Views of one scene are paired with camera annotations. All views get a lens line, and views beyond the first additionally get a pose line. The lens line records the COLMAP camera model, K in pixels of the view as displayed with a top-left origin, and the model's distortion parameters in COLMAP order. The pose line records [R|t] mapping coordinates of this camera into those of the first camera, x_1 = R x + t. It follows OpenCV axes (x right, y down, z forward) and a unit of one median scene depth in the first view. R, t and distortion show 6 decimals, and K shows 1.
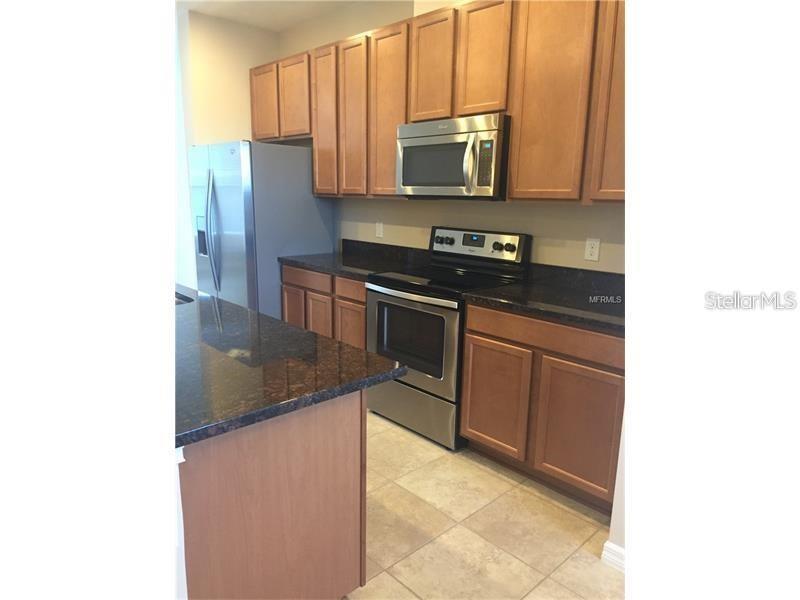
lens RADIAL K [[517.2, 0, 400.0], [0, 517.2, 300.0], [0, 0, 1]] dist [0.051355, -0.000147]
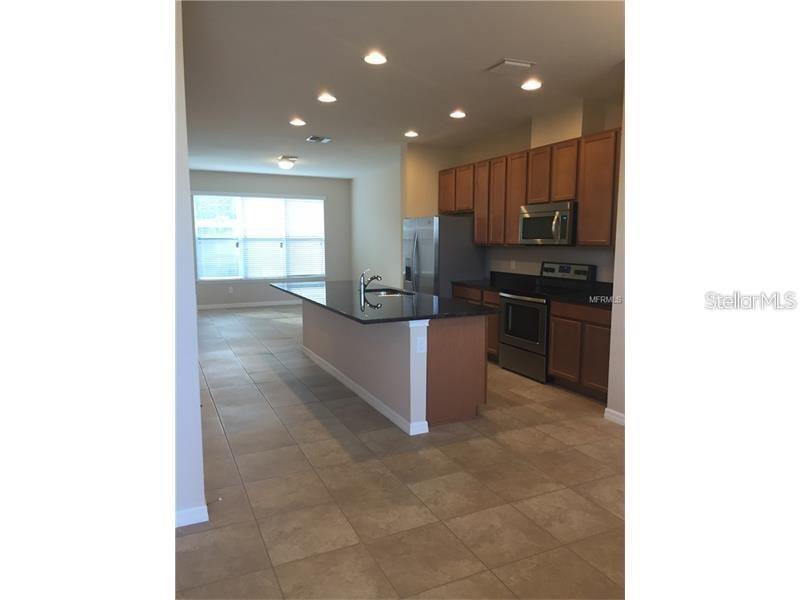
lens RADIAL K [[517.2, 0, 400.0], [0, 517.2, 300.0], [0, 0, 1]] dist [0.051355, -0.000147]
pose [[0.951272, 0.017849, -0.307836, 0.157714], [-0.044878, 0.995707, -0.080950, 0.152694], [0.305070, 0.090821, 0.947989, -0.803164]]
